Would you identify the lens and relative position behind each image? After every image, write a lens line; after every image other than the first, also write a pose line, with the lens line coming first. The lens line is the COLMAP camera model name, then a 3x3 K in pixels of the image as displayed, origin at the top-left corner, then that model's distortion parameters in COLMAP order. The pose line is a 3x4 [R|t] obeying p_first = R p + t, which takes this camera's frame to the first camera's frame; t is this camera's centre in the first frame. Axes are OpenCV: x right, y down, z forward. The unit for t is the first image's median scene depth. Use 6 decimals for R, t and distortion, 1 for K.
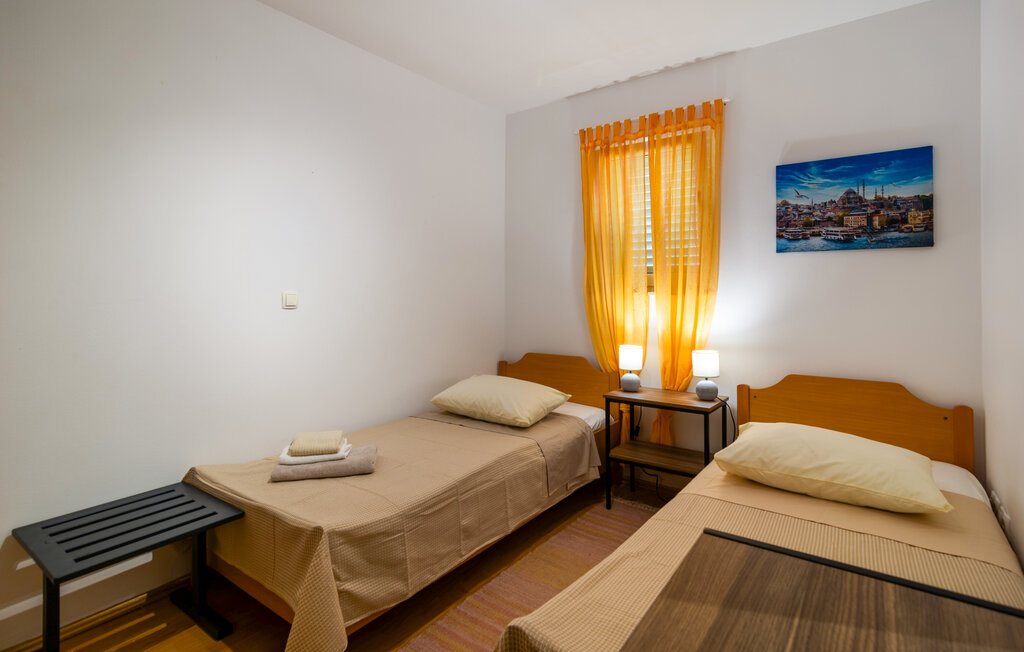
lens RADIAL K [[493.3, 0, 512.2], [0, 493.3, 286.8], [0, 0, 1]] dist [0.000420, 0.000385]
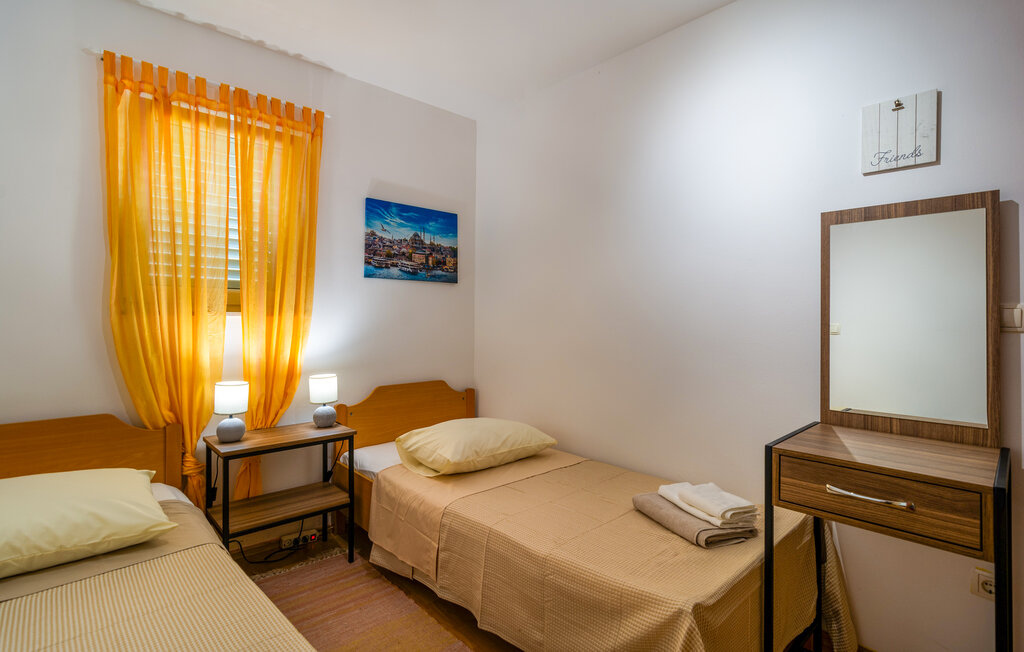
lens RADIAL K [[501.2, 0, 514.1], [0, 501.2, 314.9], [0, 0, 1]] dist [-0.000049, 0.000230]
pose [[0.195936, -0.003767, 0.980610, -0.500649], [-0.023762, 0.999681, 0.008588, -0.003814], [-0.980329, -0.024984, 0.195784, 0.470768]]
